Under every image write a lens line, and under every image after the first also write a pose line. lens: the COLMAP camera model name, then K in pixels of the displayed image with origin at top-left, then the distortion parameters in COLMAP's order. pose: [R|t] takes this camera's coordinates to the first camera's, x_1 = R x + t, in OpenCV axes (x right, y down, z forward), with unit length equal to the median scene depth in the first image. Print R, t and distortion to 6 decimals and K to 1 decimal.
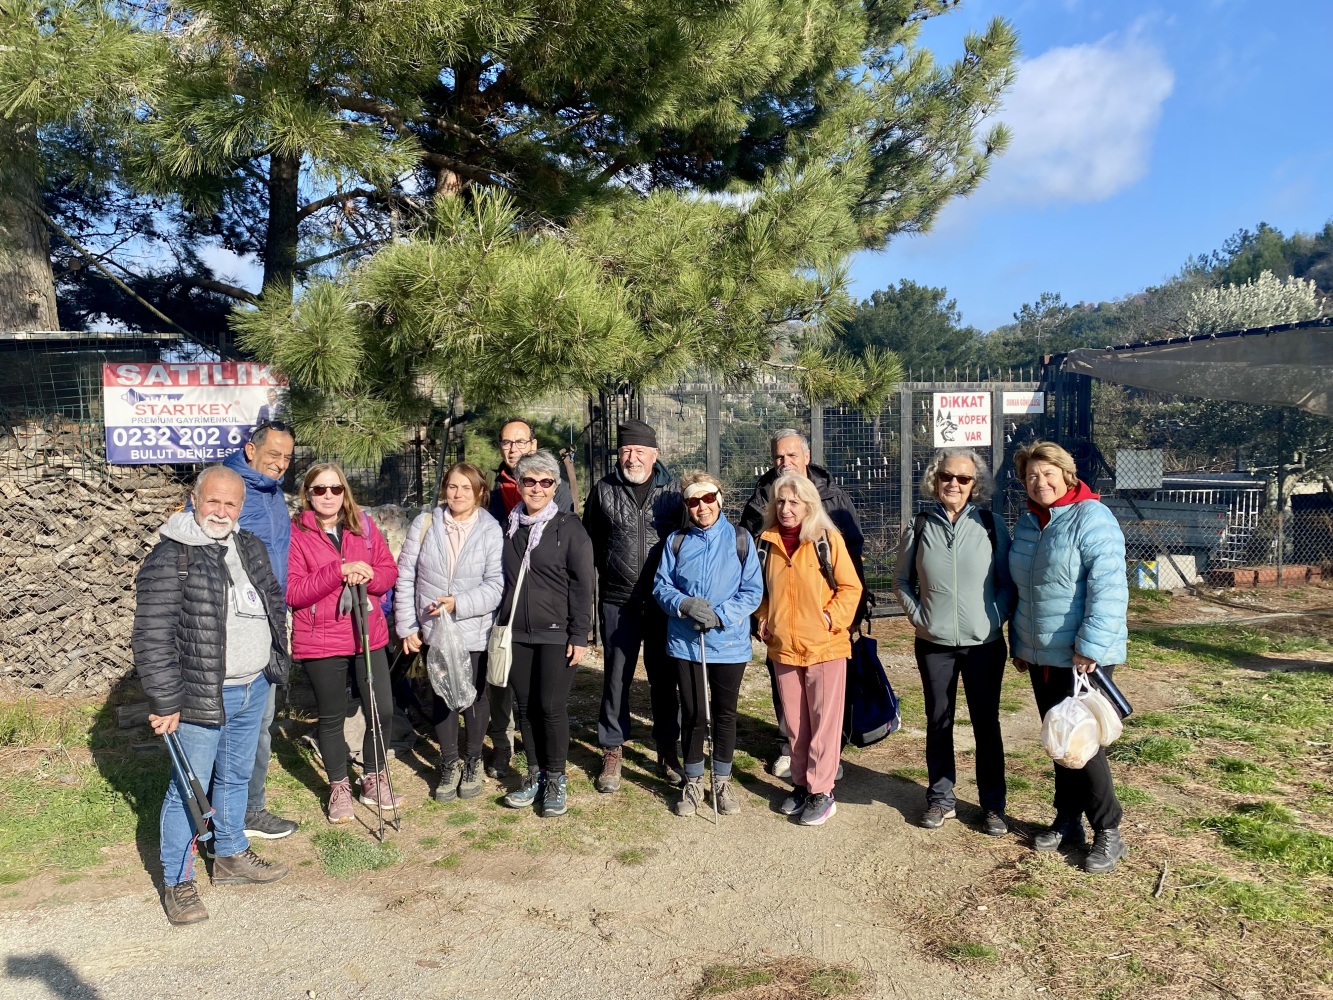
lens RADIAL K [[1007.2, 0, 663.1], [0, 1007.2, 499.2], [0, 0, 1]] dist [0.012936, 0.006192]
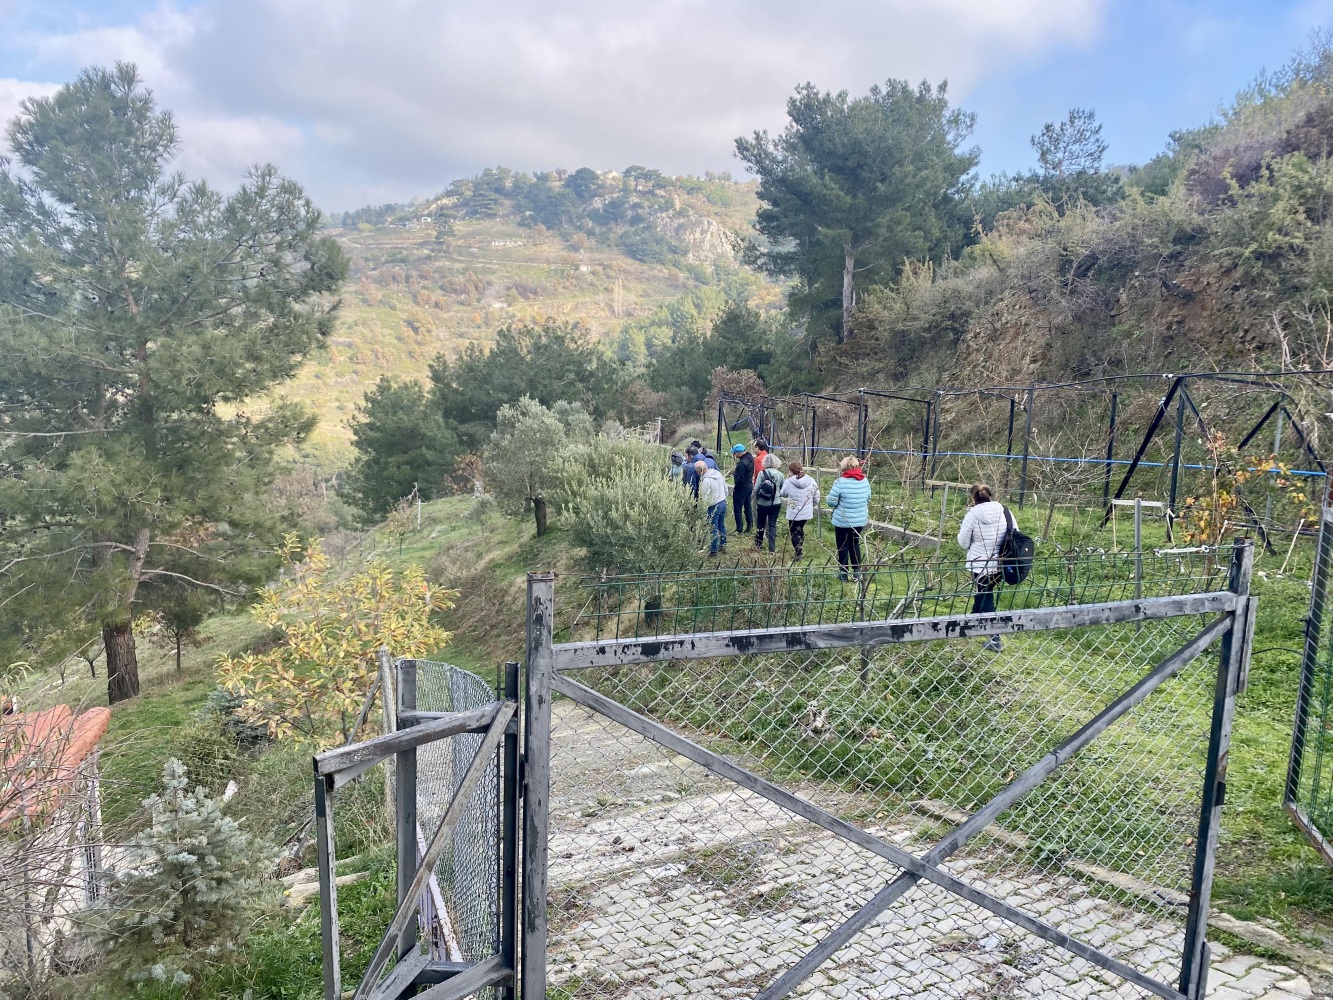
lens RADIAL K [[1007.2, 0, 672.2], [0, 1007.2, 505.1], [0, 0, 1]] dist [0.012936, 0.006192]
pose [[0.998113, 0.028259, 0.054517, 0.503903], [-0.035563, 0.989787, 0.138046, -0.055223], [-0.050060, -0.139725, 0.988924, 2.557427]]
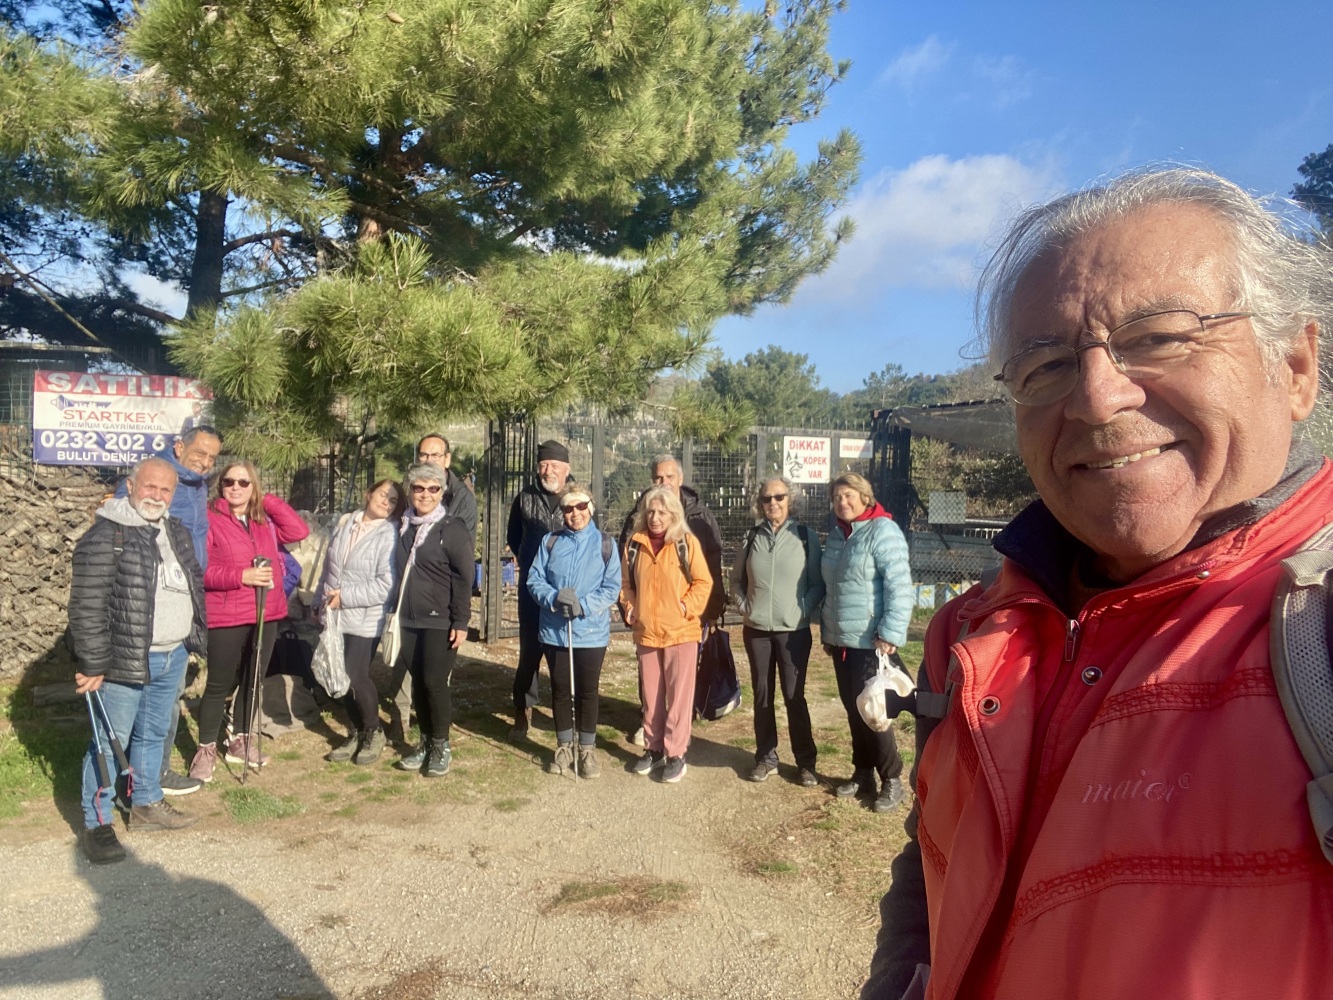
lens RADIAL K [[896.2, 0, 671.1], [0, 896.2, 503.8], [0, 0, 1]] dist [0.030829, -0.035188]
pose [[0.991217, 0.038083, 0.126646, 0.006447], [-0.034490, 0.998941, -0.030446, 0.015059], [-0.127672, 0.025810, 0.991481, -0.044340]]
